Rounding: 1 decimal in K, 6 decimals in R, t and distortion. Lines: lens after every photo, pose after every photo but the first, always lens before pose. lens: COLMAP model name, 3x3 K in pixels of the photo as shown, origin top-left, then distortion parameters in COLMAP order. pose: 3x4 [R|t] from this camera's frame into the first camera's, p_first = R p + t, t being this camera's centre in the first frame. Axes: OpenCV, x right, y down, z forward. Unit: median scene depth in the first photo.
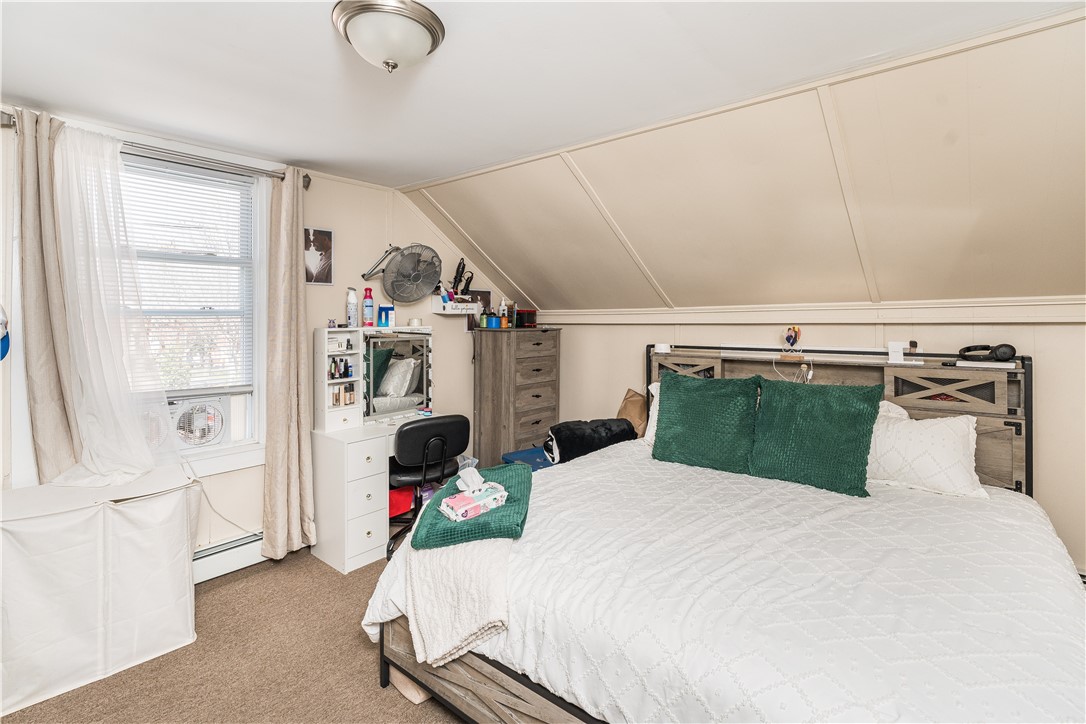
lens RADIAL K [[508.4, 0, 549.5], [0, 508.4, 318.8], [0, 0, 1]] dist [-0.001365, 0.000817]
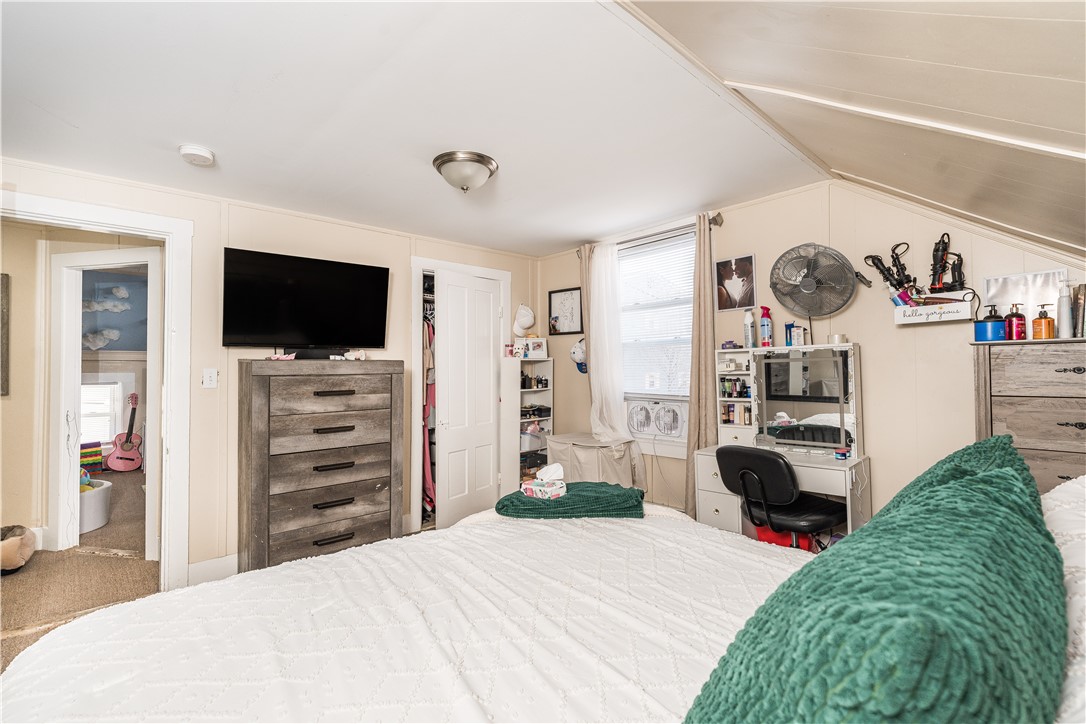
lens RADIAL K [[495.2, 0, 545.2], [0, 495.2, 353.6], [0, 0, 1]] dist [0.001941, 0.000675]
pose [[-0.129652, -0.027088, -0.991190, 0.836005], [0.017037, 0.999418, -0.029541, 0.066471], [0.991413, -0.020717, -0.129115, 0.967507]]
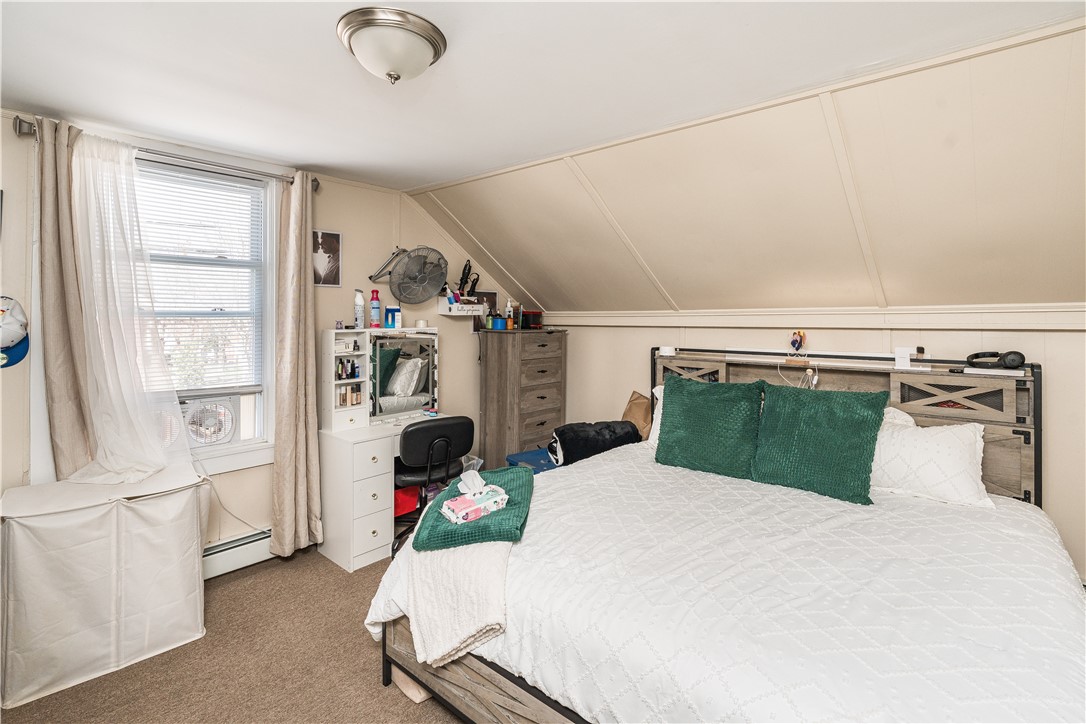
lens RADIAL K [[509.5, 0, 546.1], [0, 509.5, 316.9], [0, 0, 1]] dist [-0.001058, 0.000400]
pose [[0.999676, 0.004923, -0.024973, 0.013080], [-0.004941, 0.999988, -0.000626, -0.010726], [0.024970, 0.000750, 0.999688, -0.008580]]
